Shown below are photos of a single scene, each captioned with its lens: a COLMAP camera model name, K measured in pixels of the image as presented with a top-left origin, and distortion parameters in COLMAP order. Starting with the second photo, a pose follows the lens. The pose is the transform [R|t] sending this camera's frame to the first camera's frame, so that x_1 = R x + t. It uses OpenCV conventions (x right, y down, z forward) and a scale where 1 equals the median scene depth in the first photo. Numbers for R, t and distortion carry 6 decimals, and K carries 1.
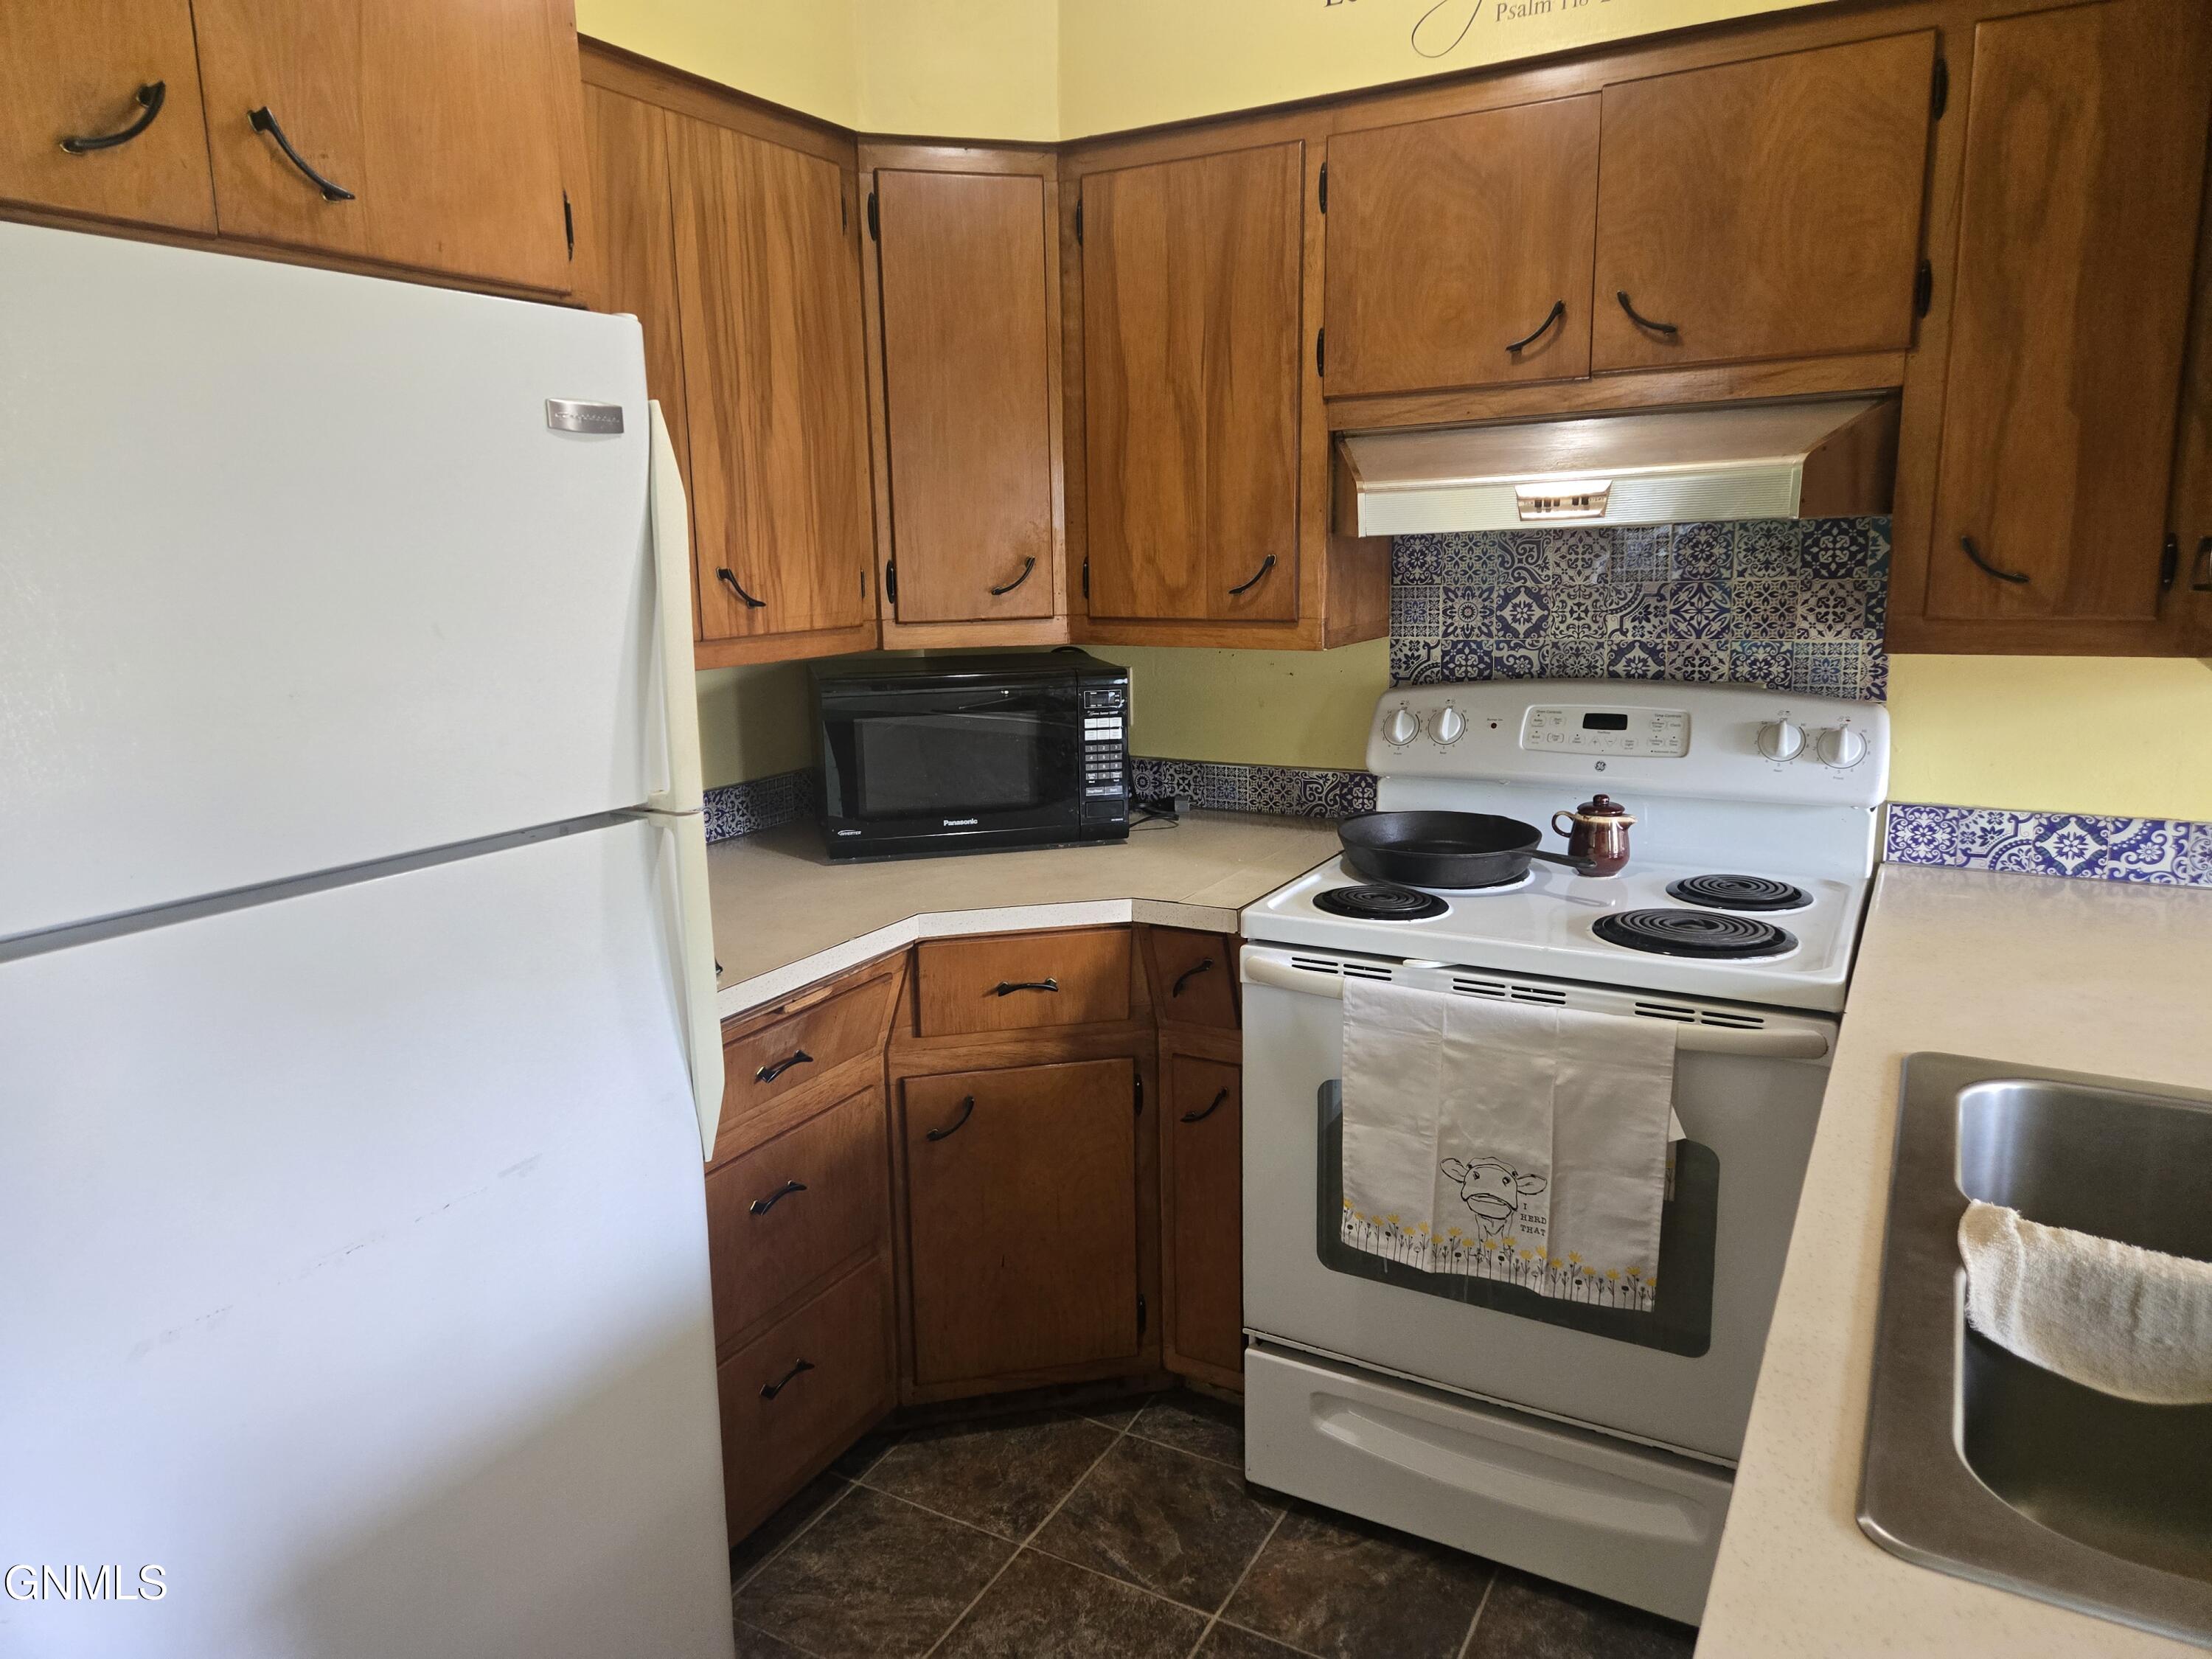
lens RADIAL K [[1491.0, 0, 1095.5], [0, 1491.0, 815.4], [0, 0, 1]] dist [0.067183, -0.037497]
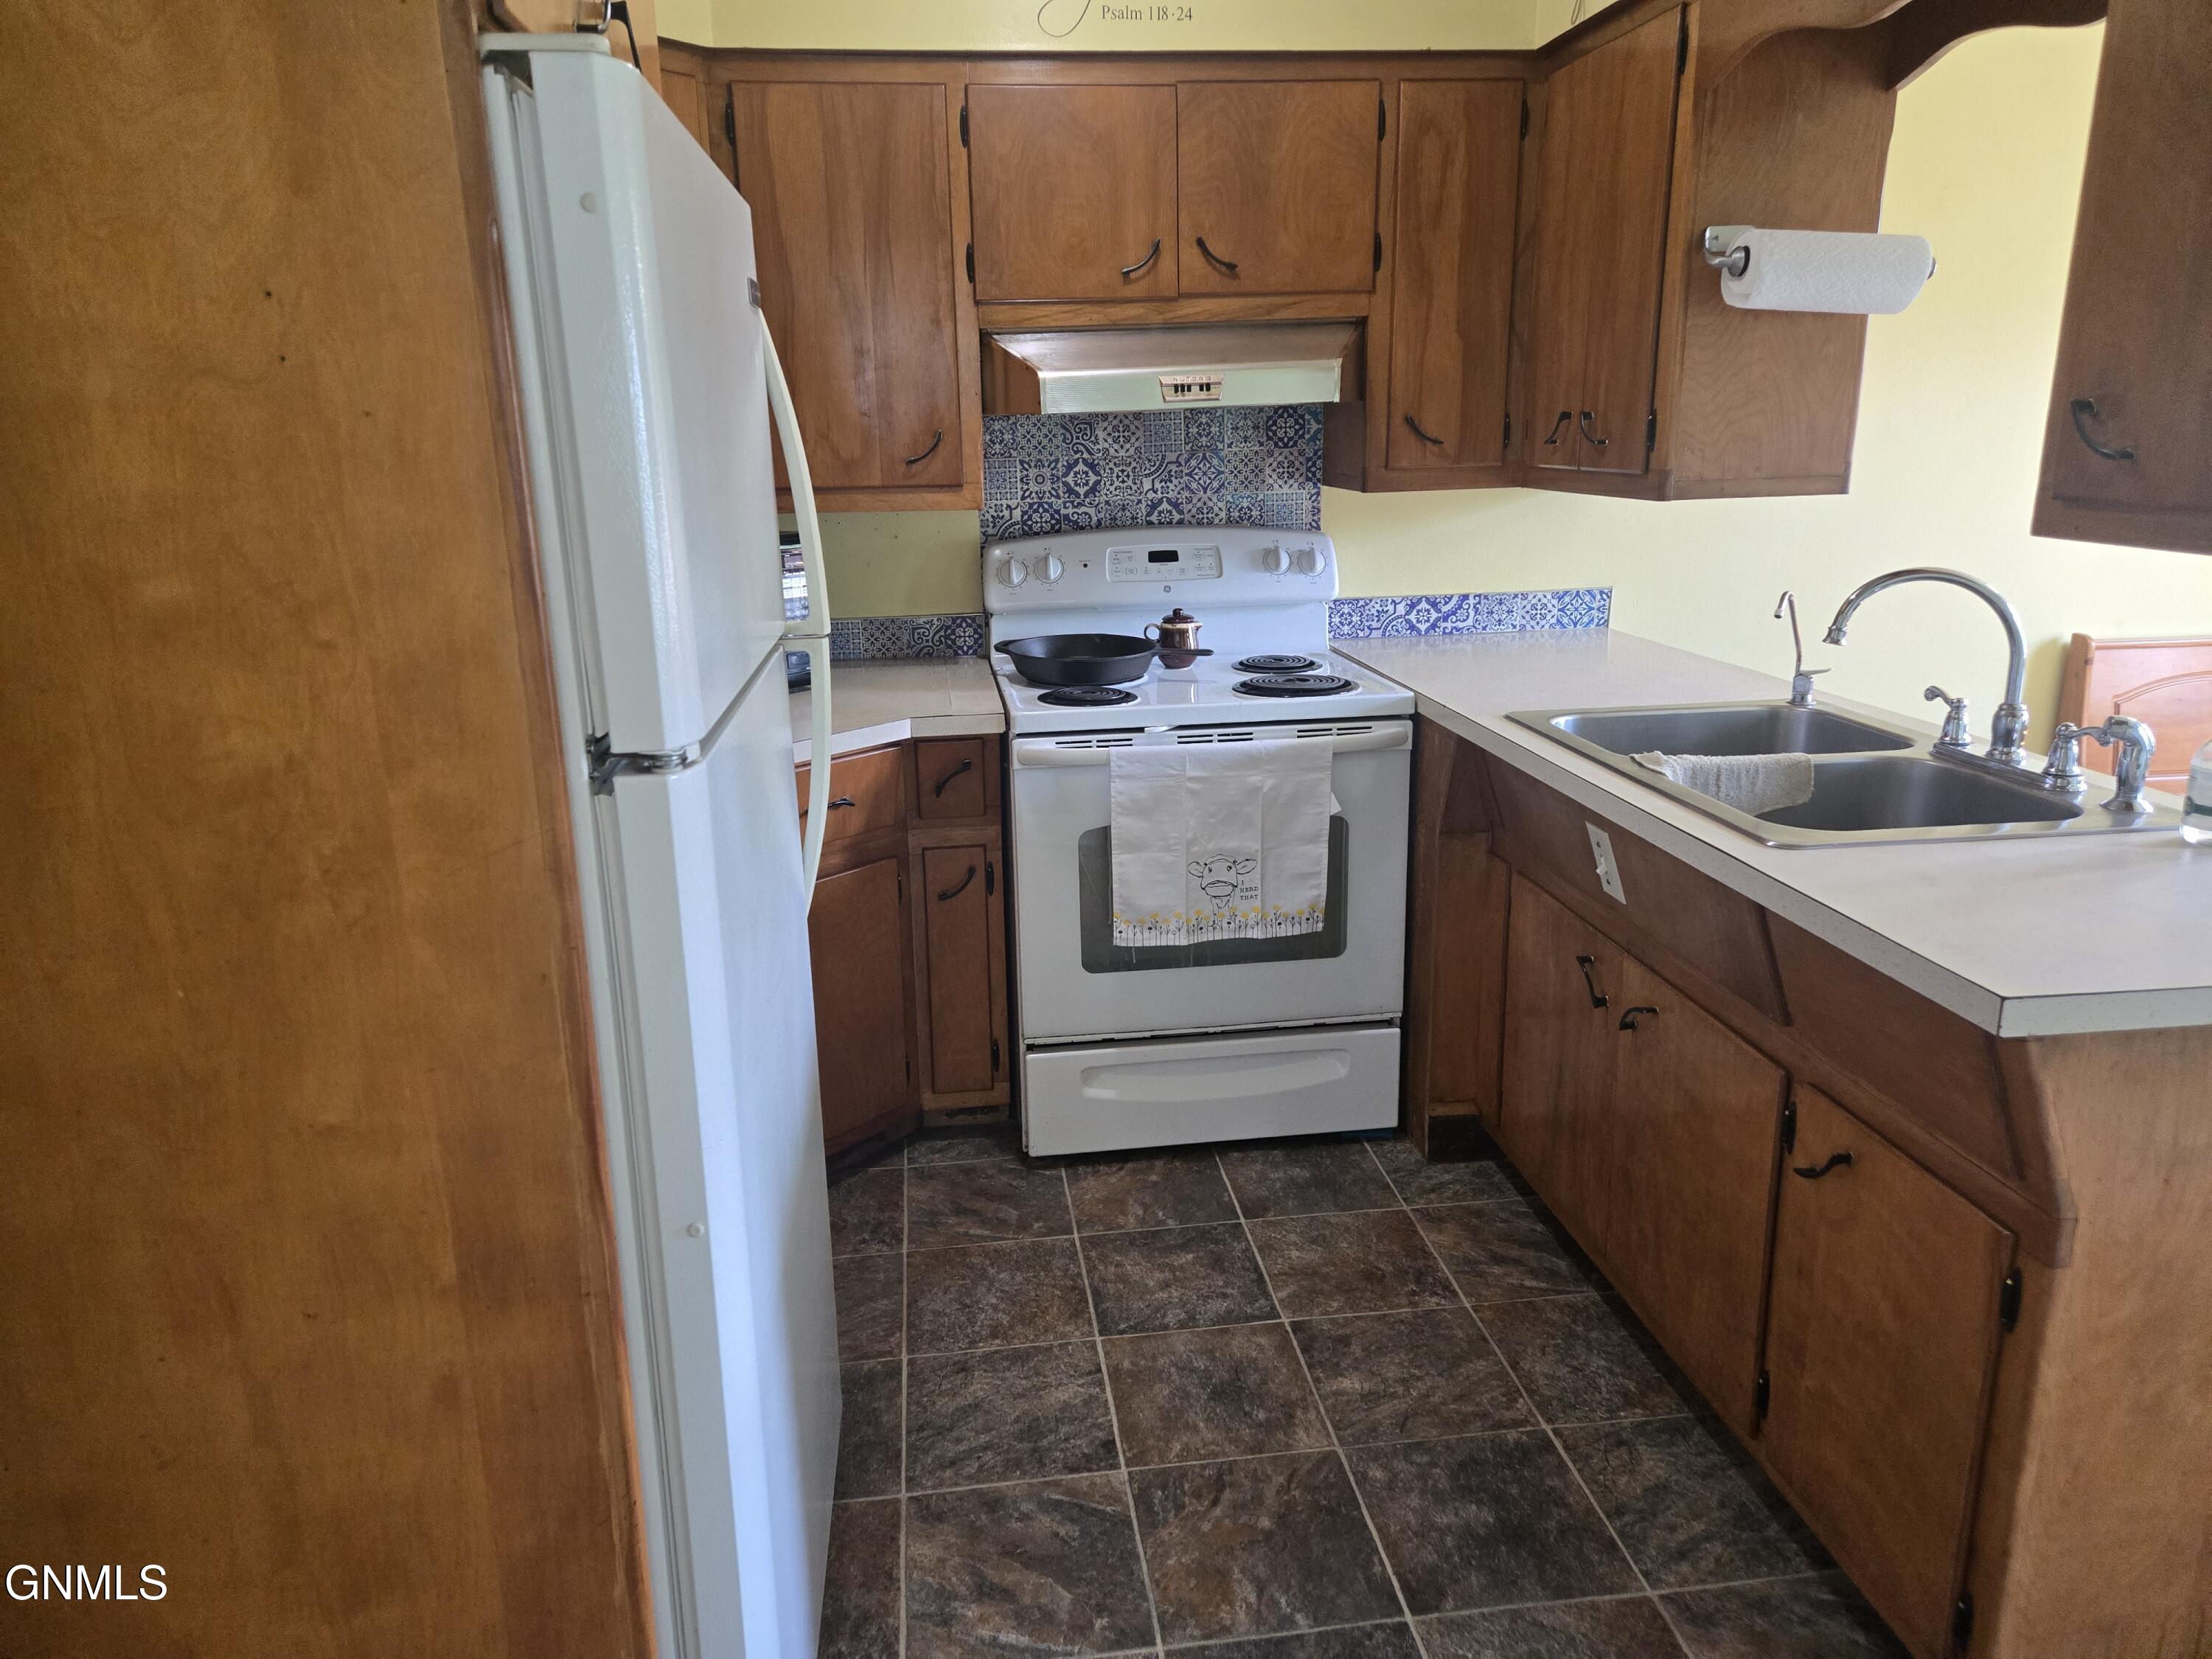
lens RADIAL K [[1491.0, 0, 1098.6], [0, 1491.0, 823.8], [0, 0, 1]] dist [0.067183, -0.037497]
pose [[0.796094, -0.154044, 0.585239, -0.583499], [0.118166, 0.988014, 0.099321, 0.038940], [-0.593524, -0.009913, 0.804755, -0.067618]]
